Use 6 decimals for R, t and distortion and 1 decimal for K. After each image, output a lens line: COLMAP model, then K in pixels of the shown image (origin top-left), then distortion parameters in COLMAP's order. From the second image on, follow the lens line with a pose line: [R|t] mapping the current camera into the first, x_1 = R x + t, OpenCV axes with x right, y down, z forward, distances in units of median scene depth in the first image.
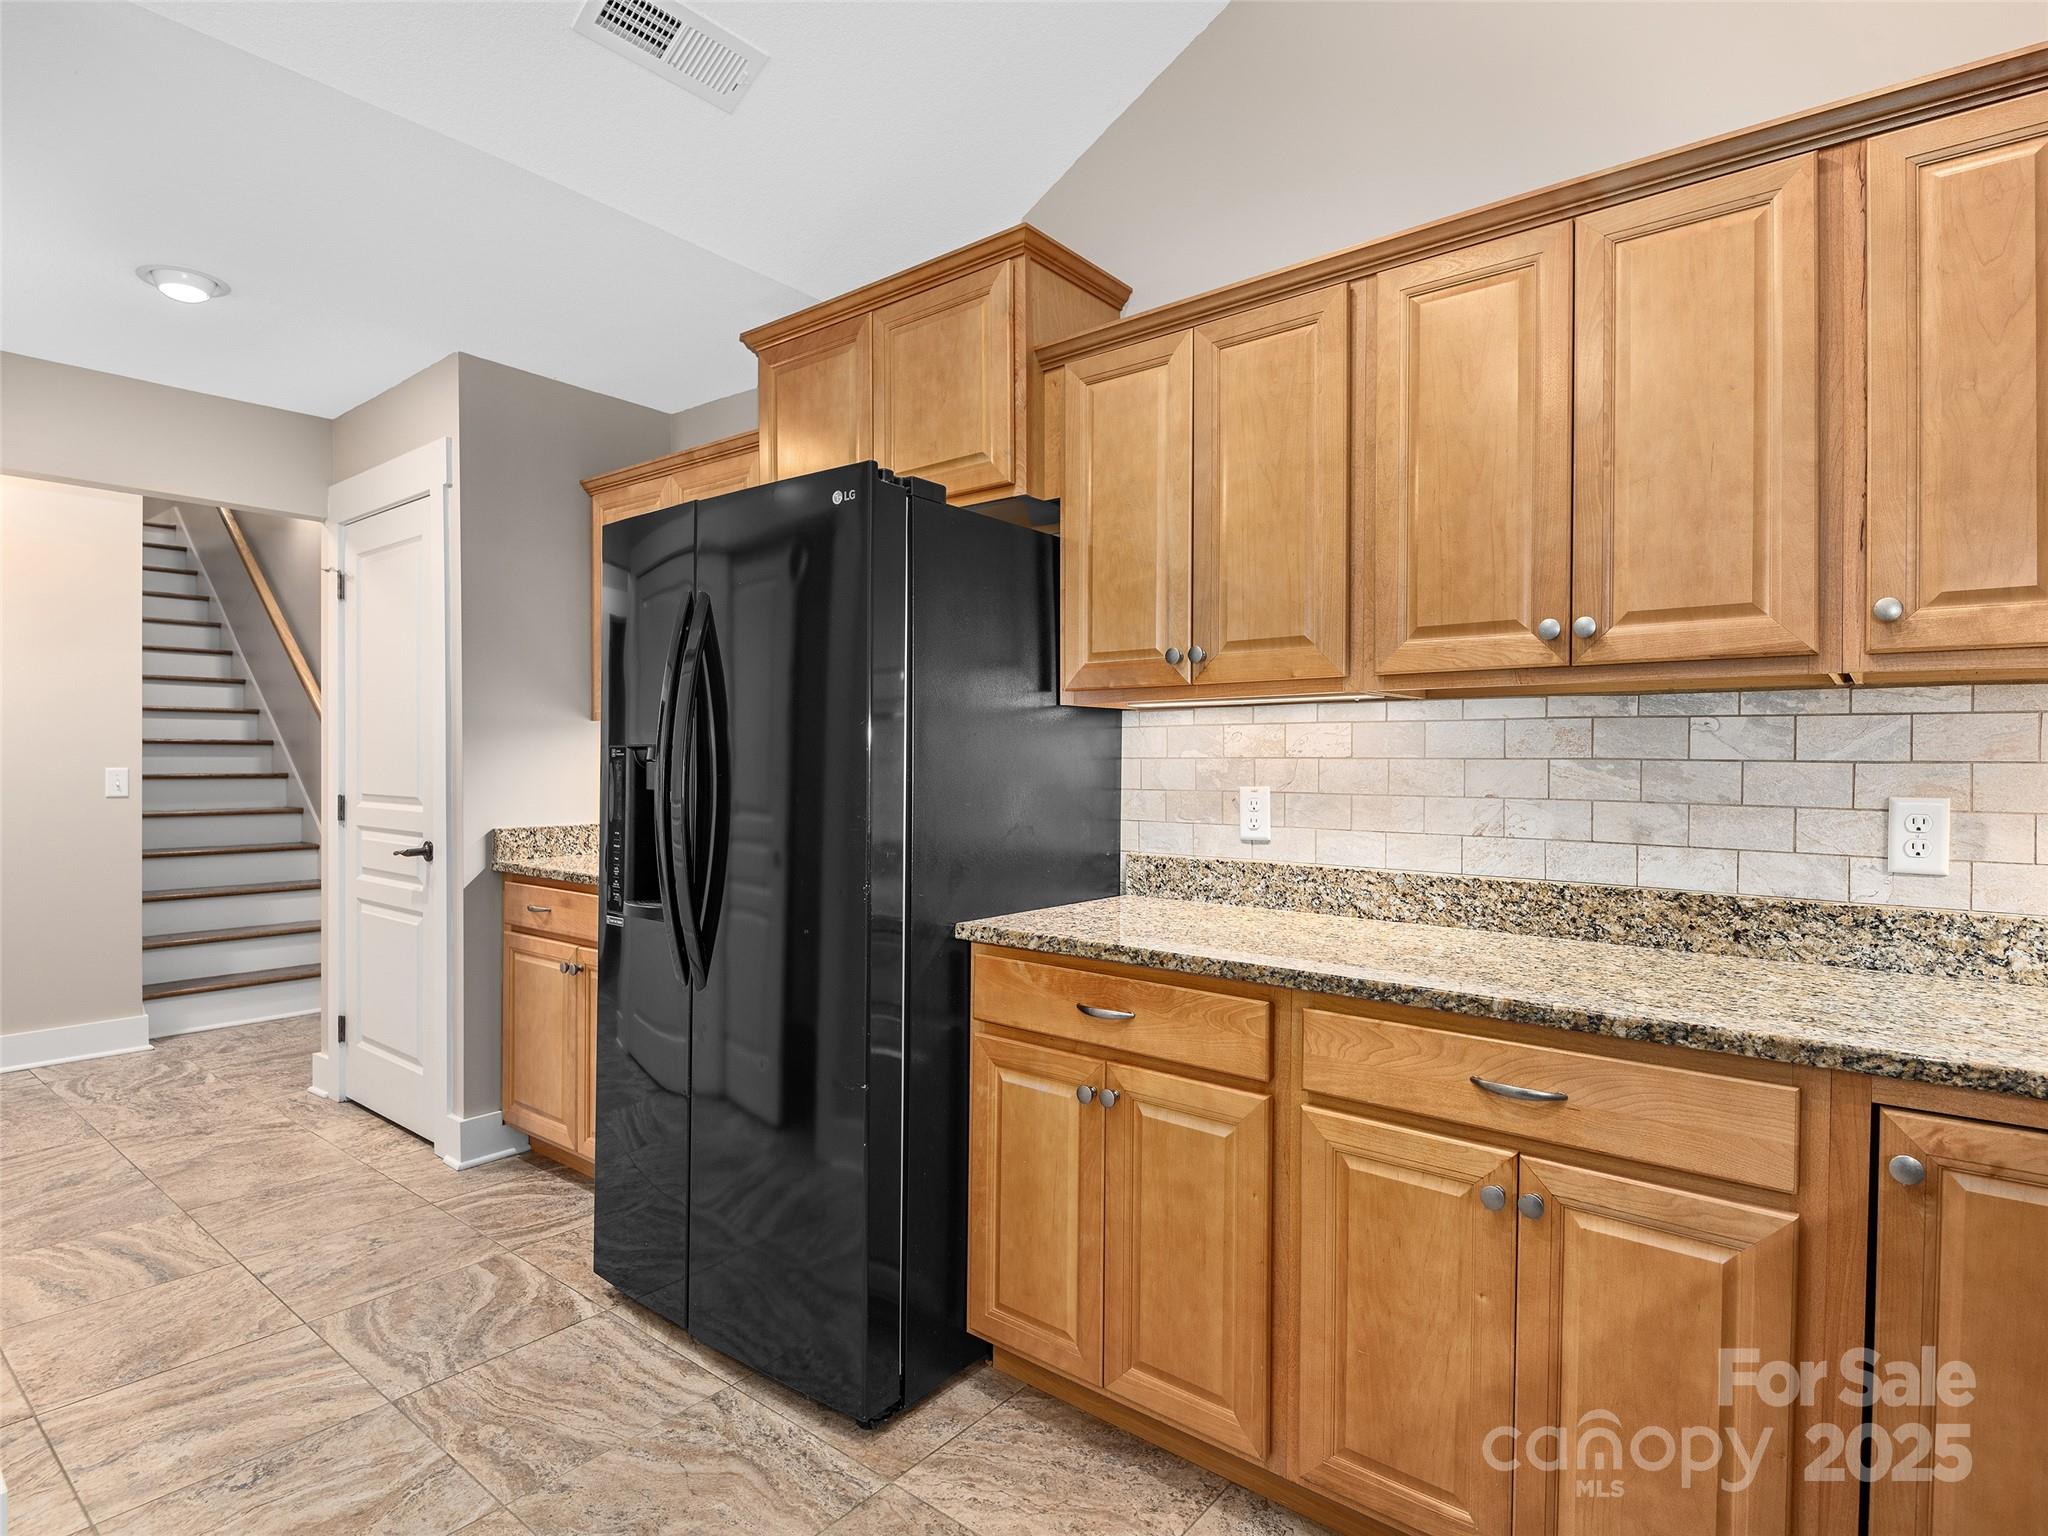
lens RADIAL K [[1083.4, 0, 1021.9], [0, 1083.4, 760.6], [0, 0, 1]] dist [-0.002025, -0.001602]
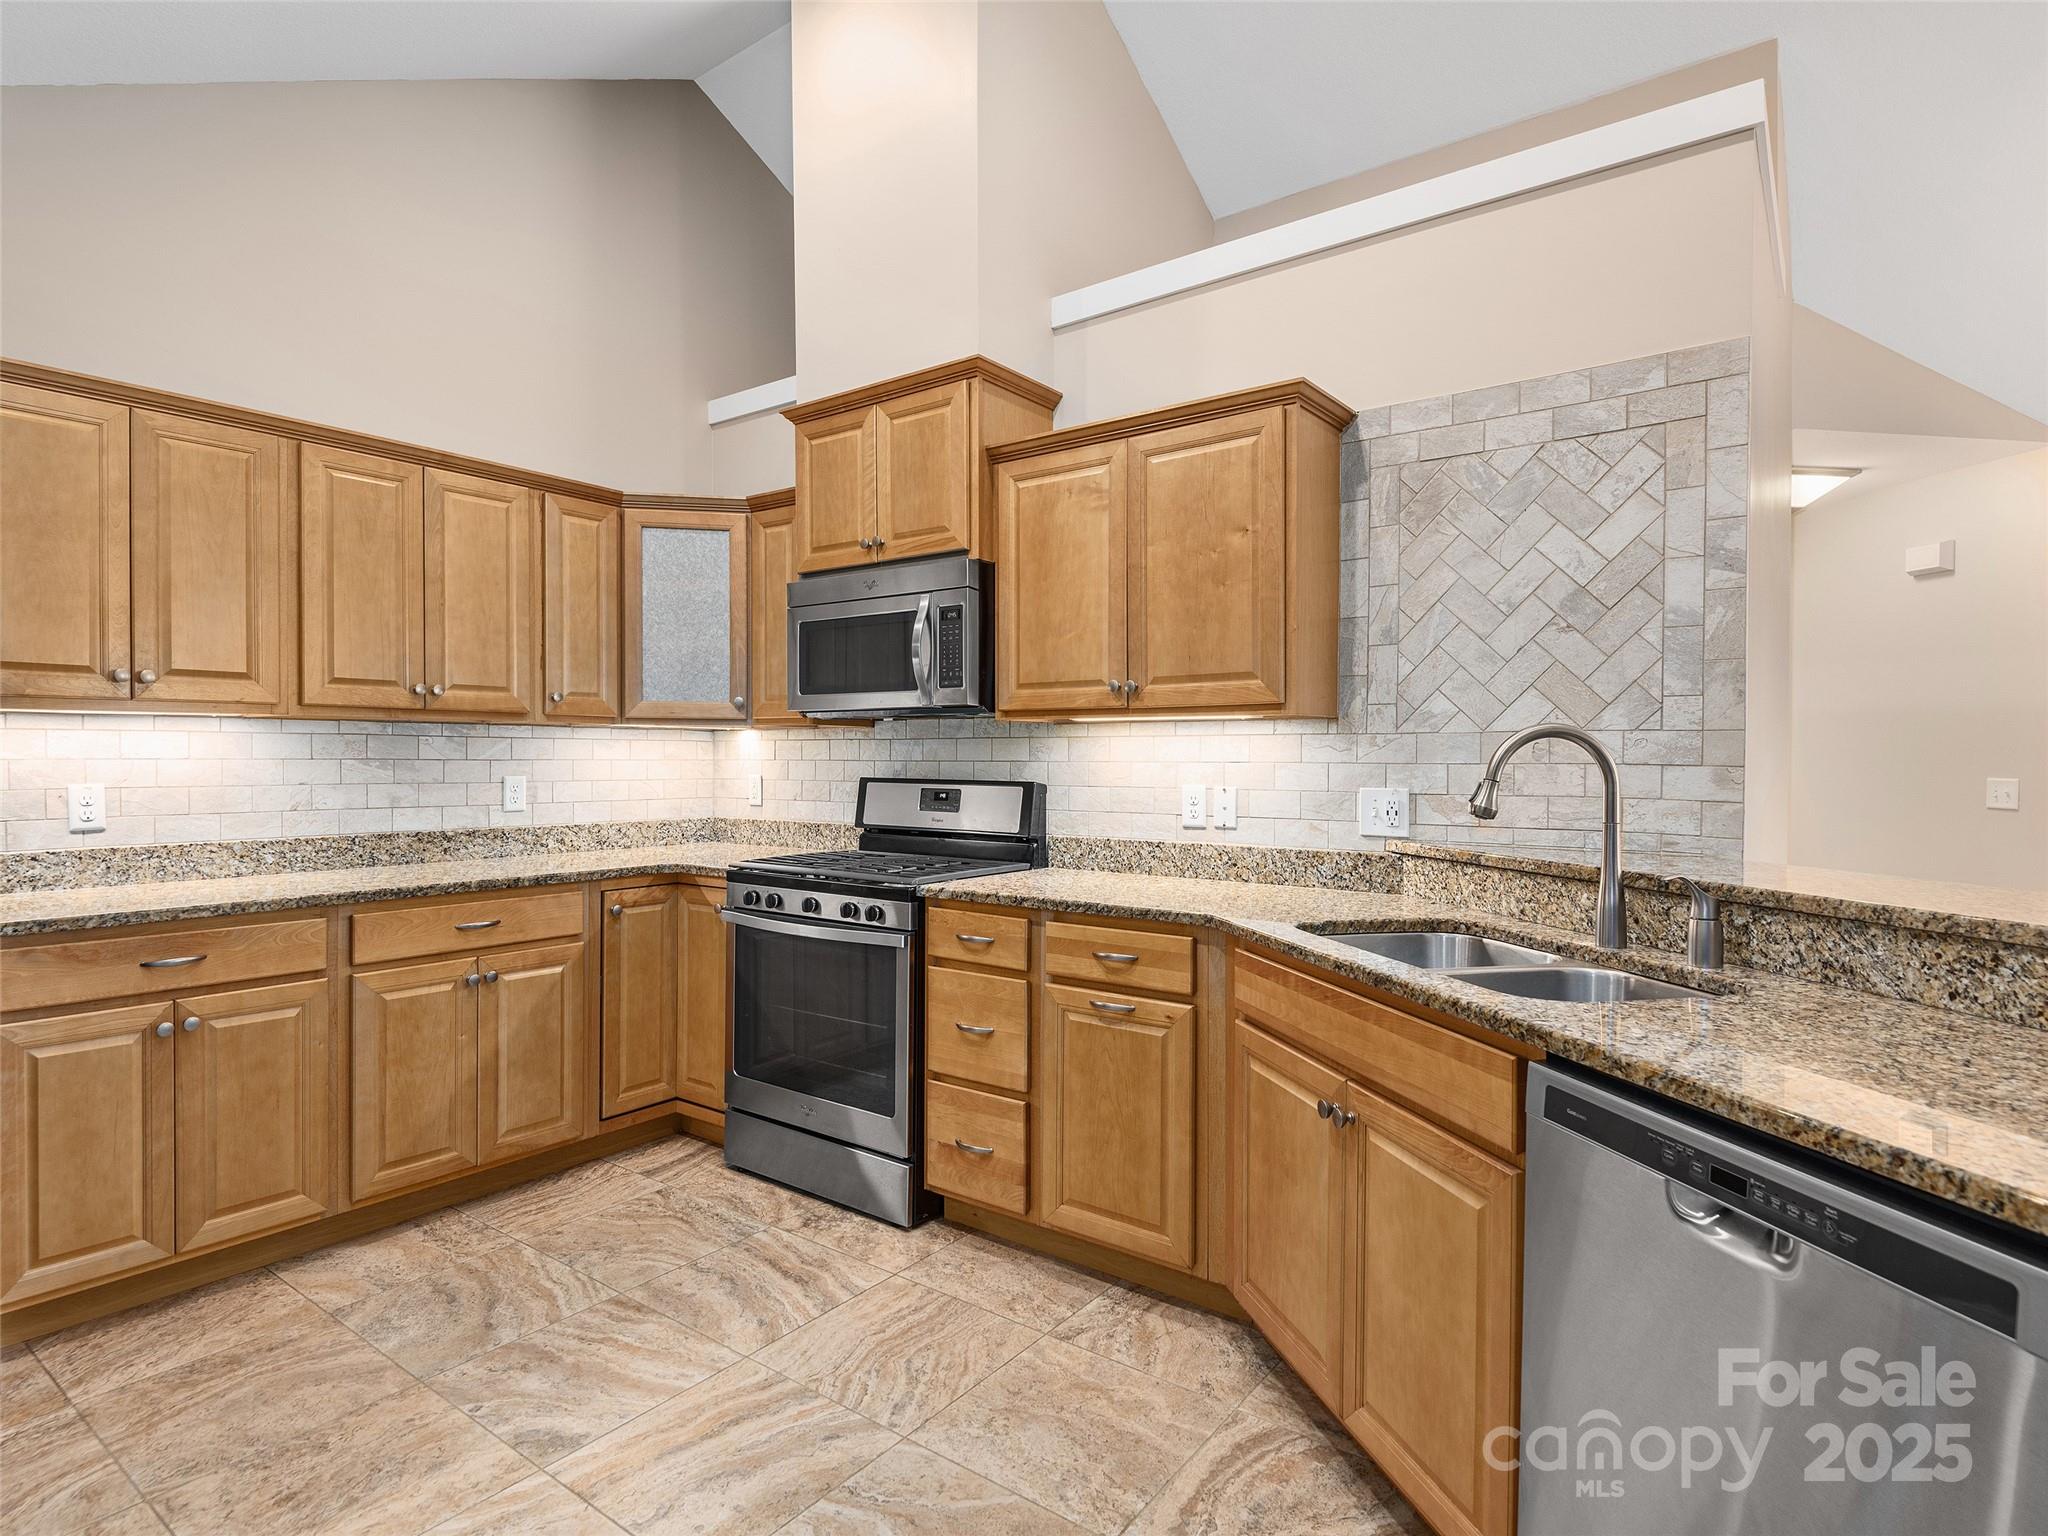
lens RADIAL K [[1083.4, 0, 1021.9], [0, 1083.4, 760.6], [0, 0, 1]] dist [-0.002025, -0.001602]
pose [[-0.041357, -0.011434, 0.999079, -1.333841], [-0.002307, 0.999933, 0.011348, -0.023274], [-0.999142, -0.001835, -0.041380, 0.059120]]
